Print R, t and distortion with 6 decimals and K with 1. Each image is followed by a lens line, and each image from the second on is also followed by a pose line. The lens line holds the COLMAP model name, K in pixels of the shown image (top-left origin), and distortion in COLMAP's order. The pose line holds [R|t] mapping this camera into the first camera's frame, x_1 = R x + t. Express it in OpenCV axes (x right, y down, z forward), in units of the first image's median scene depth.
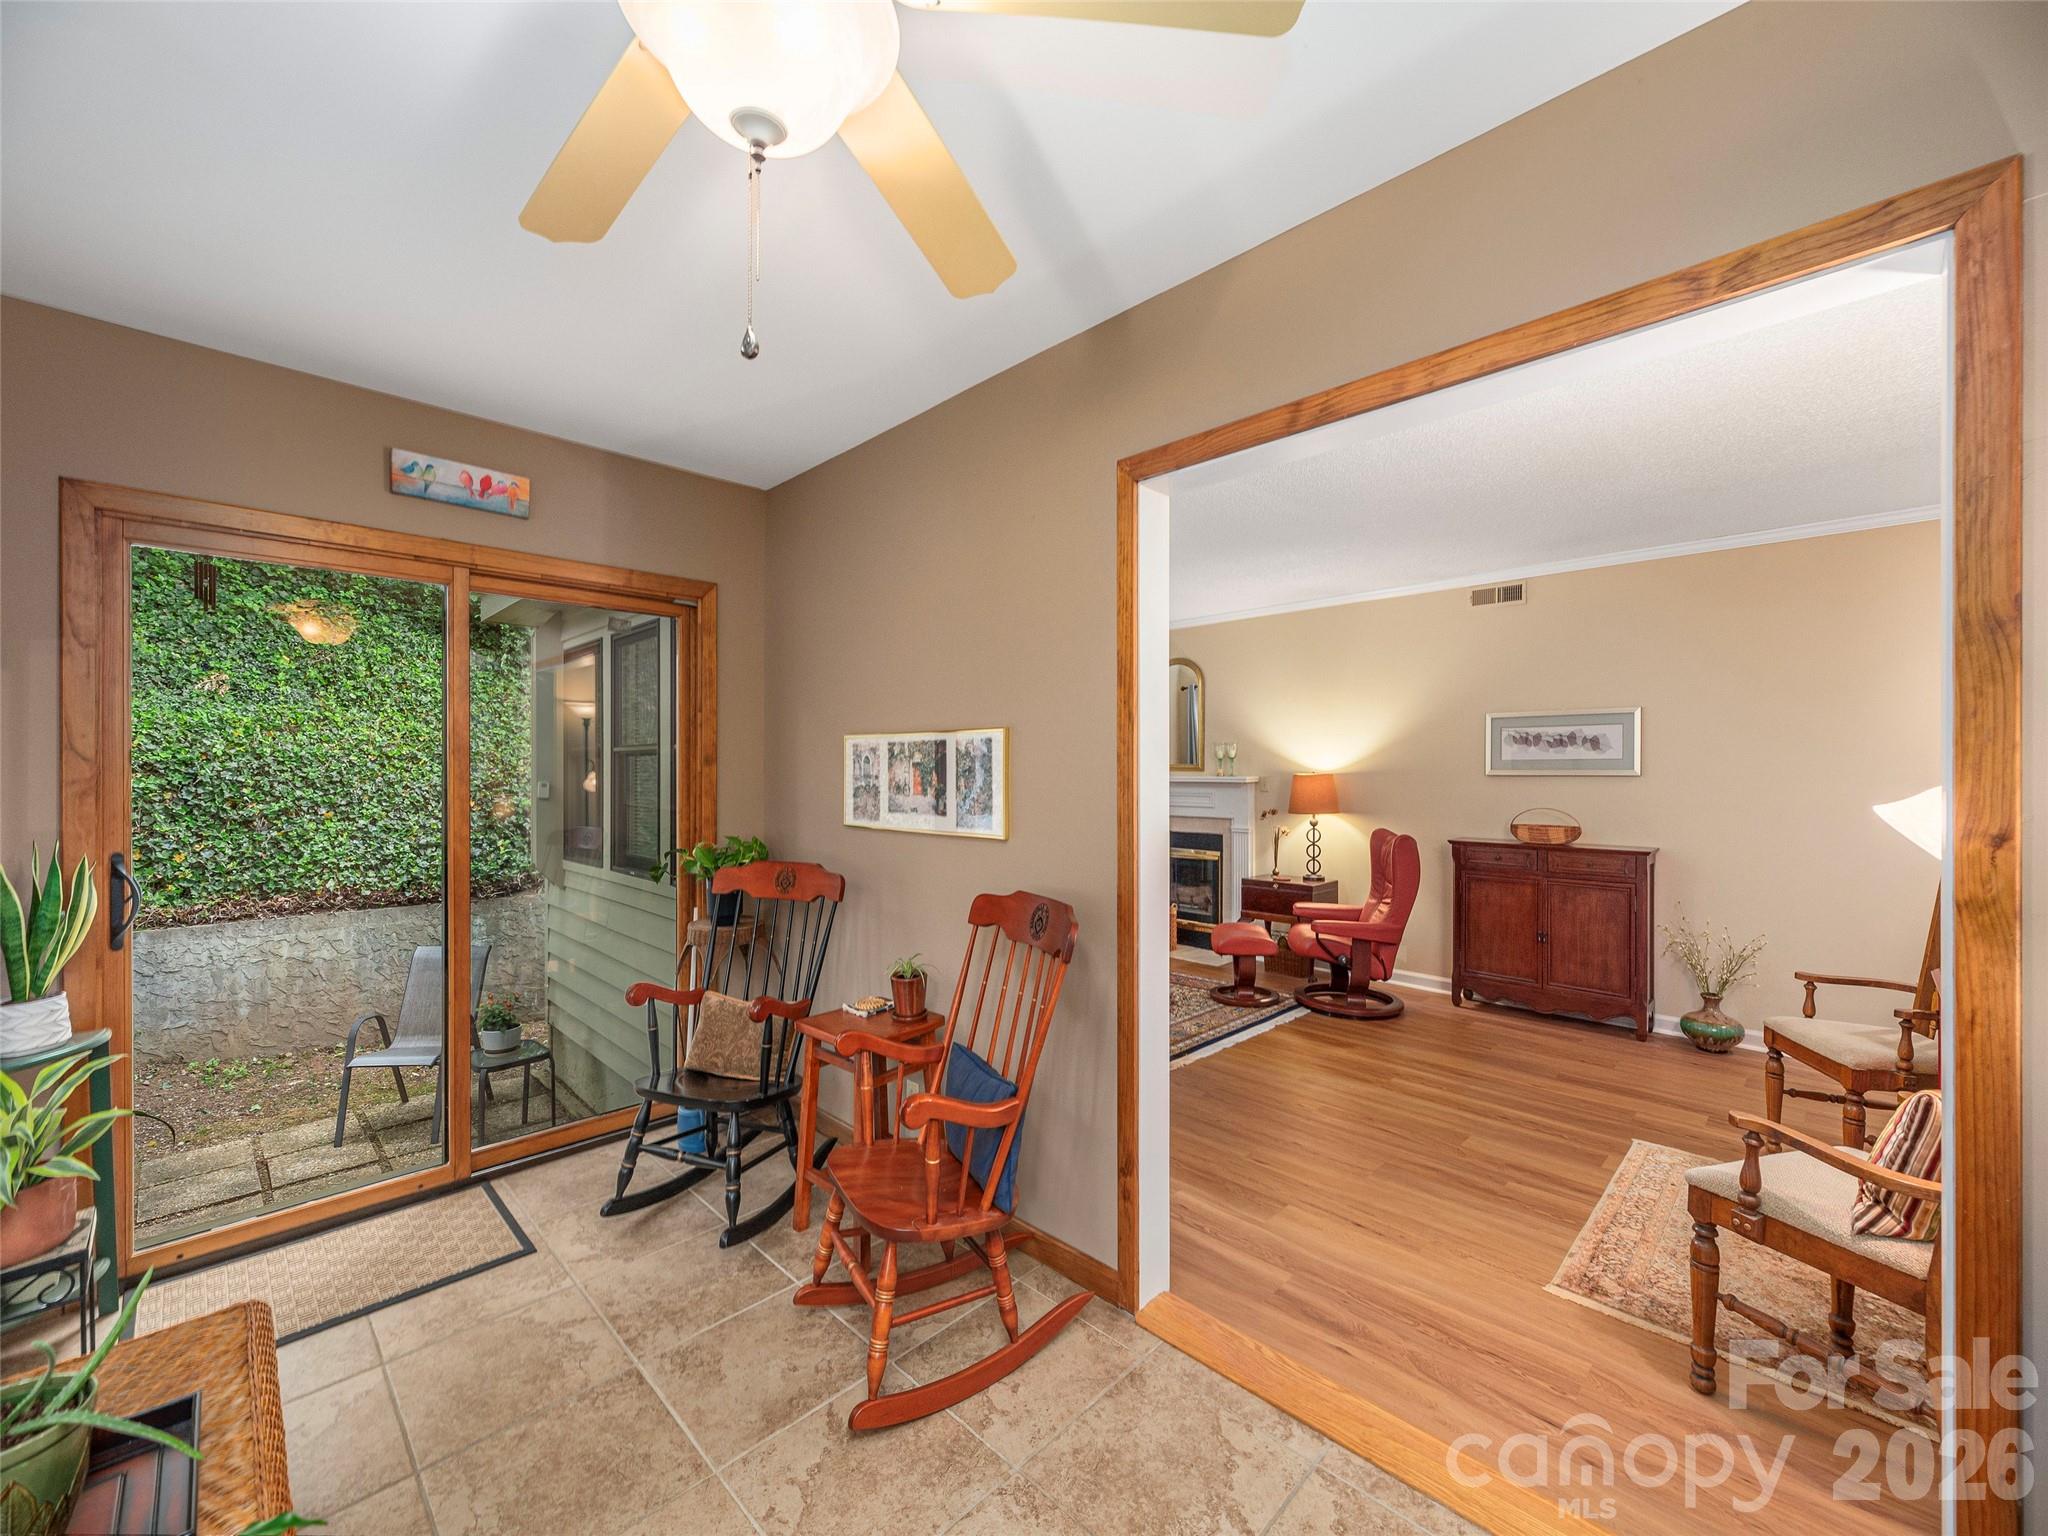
lens RADIAL K [[840.7, 0, 1024.0], [0, 840.7, 768.0], [0, 0, 1]] dist [0.000448, 0.000052]
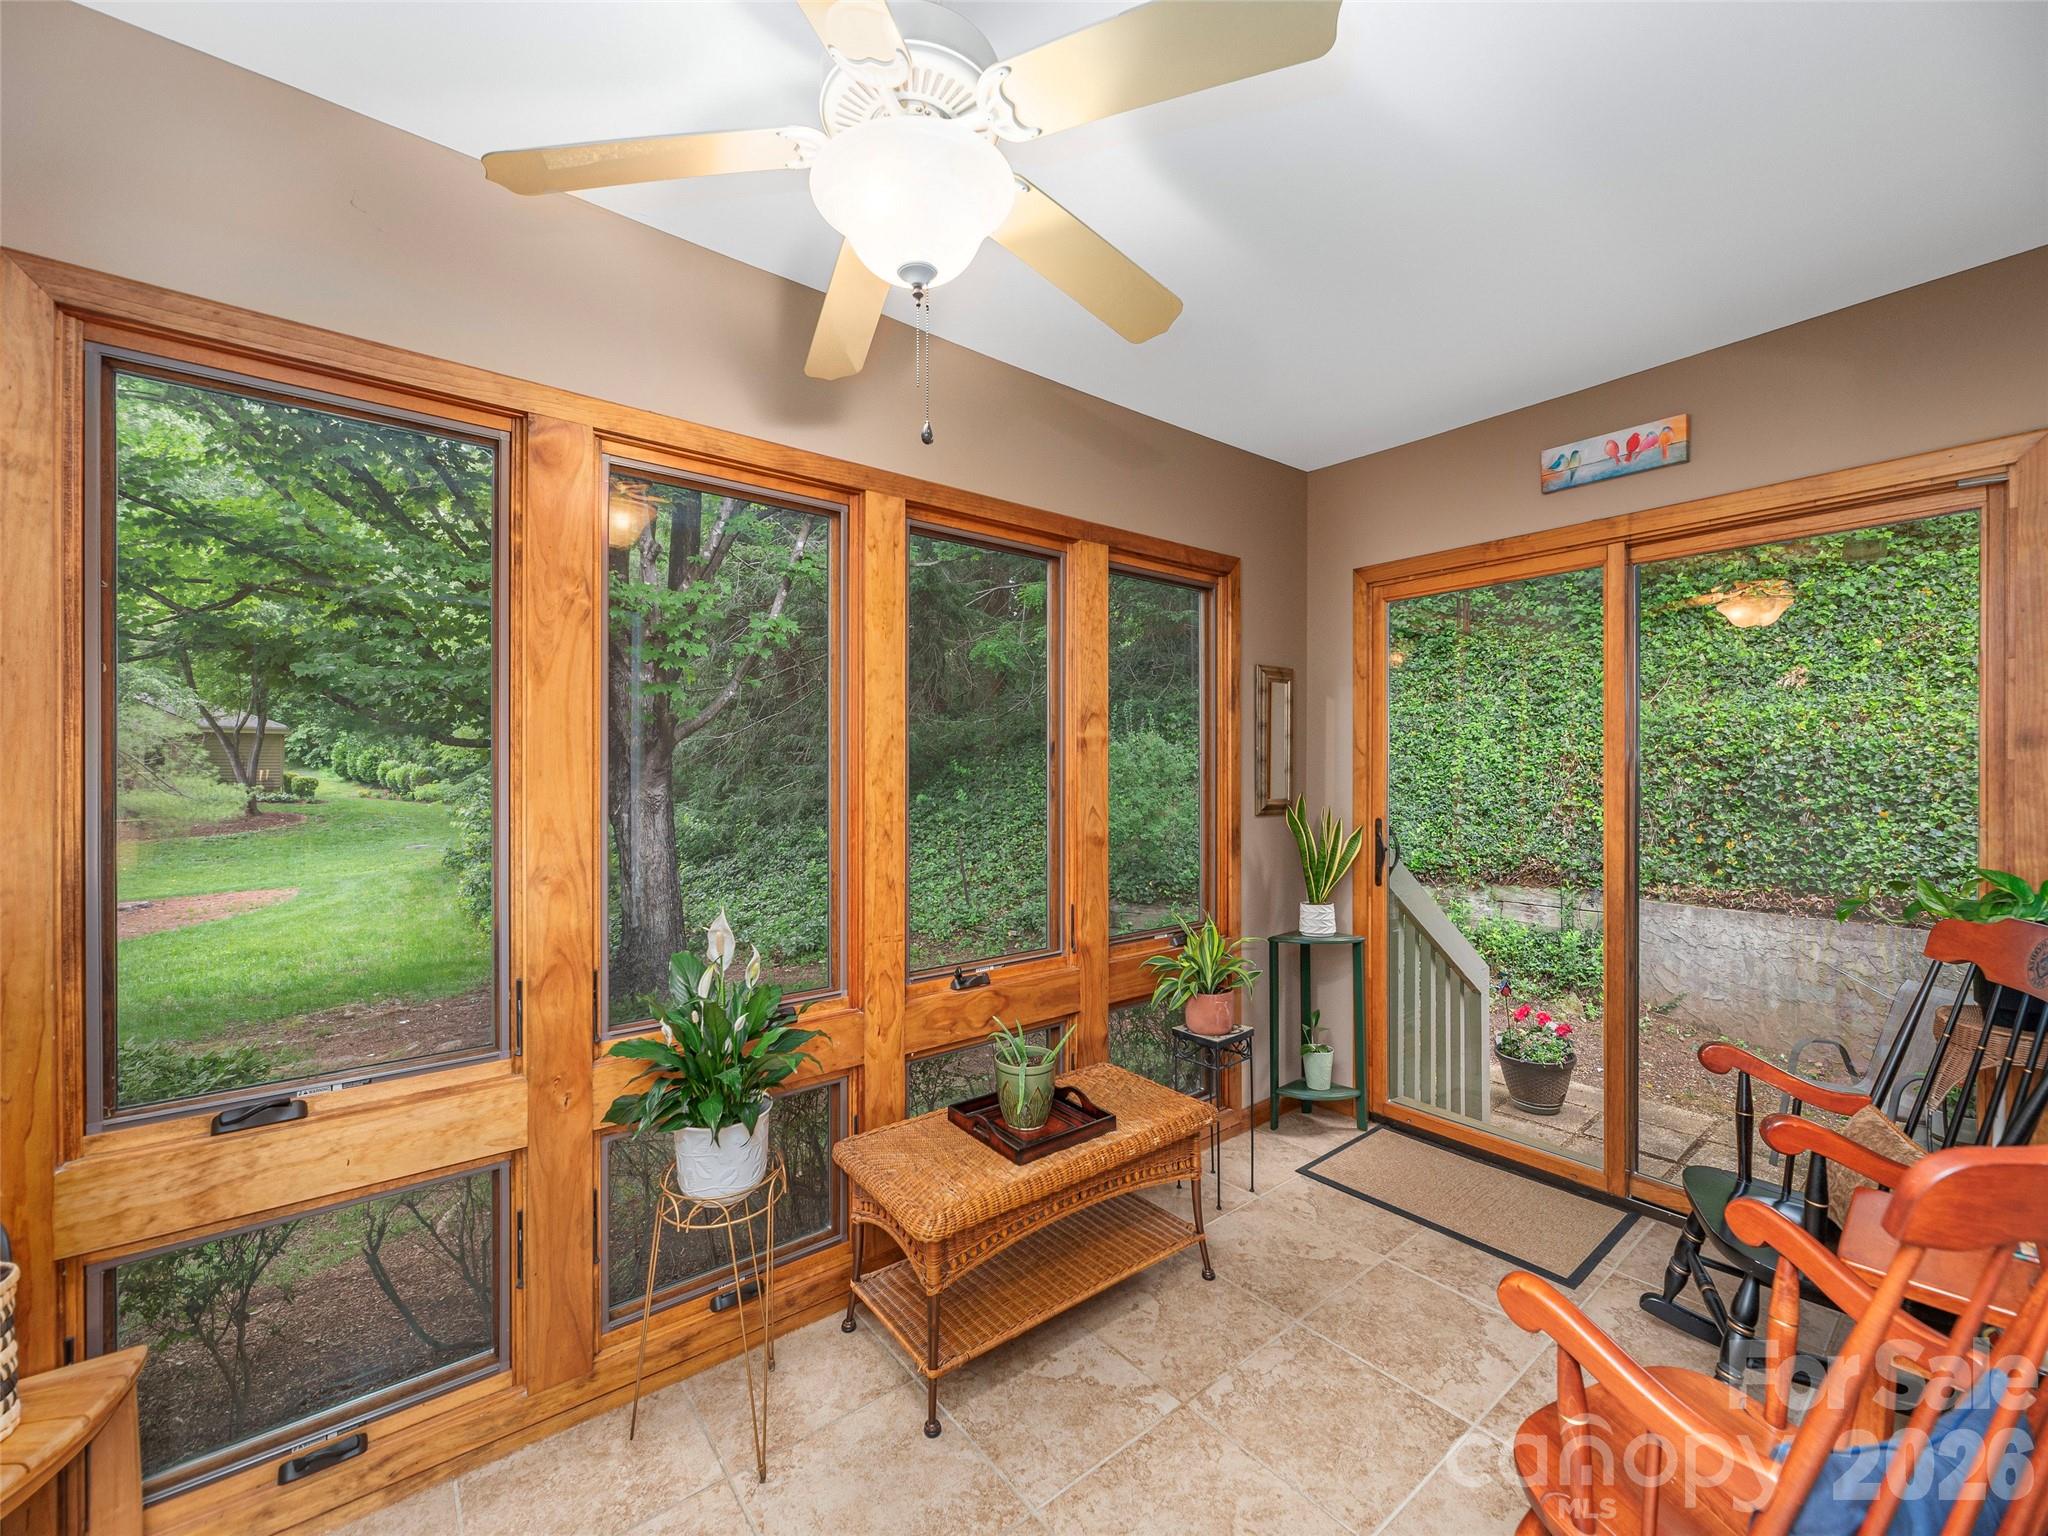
lens RADIAL K [[840.7, 0, 1024.0], [0, 840.7, 768.0], [0, 0, 1]] dist [0.000448, 0.000052]
pose [[-0.125753, 0.000443, -0.992061, 0.174161], [0.003011, 0.999995, 0.000065, 0.005163], [0.992057, -0.002979, -0.125754, 0.233638]]
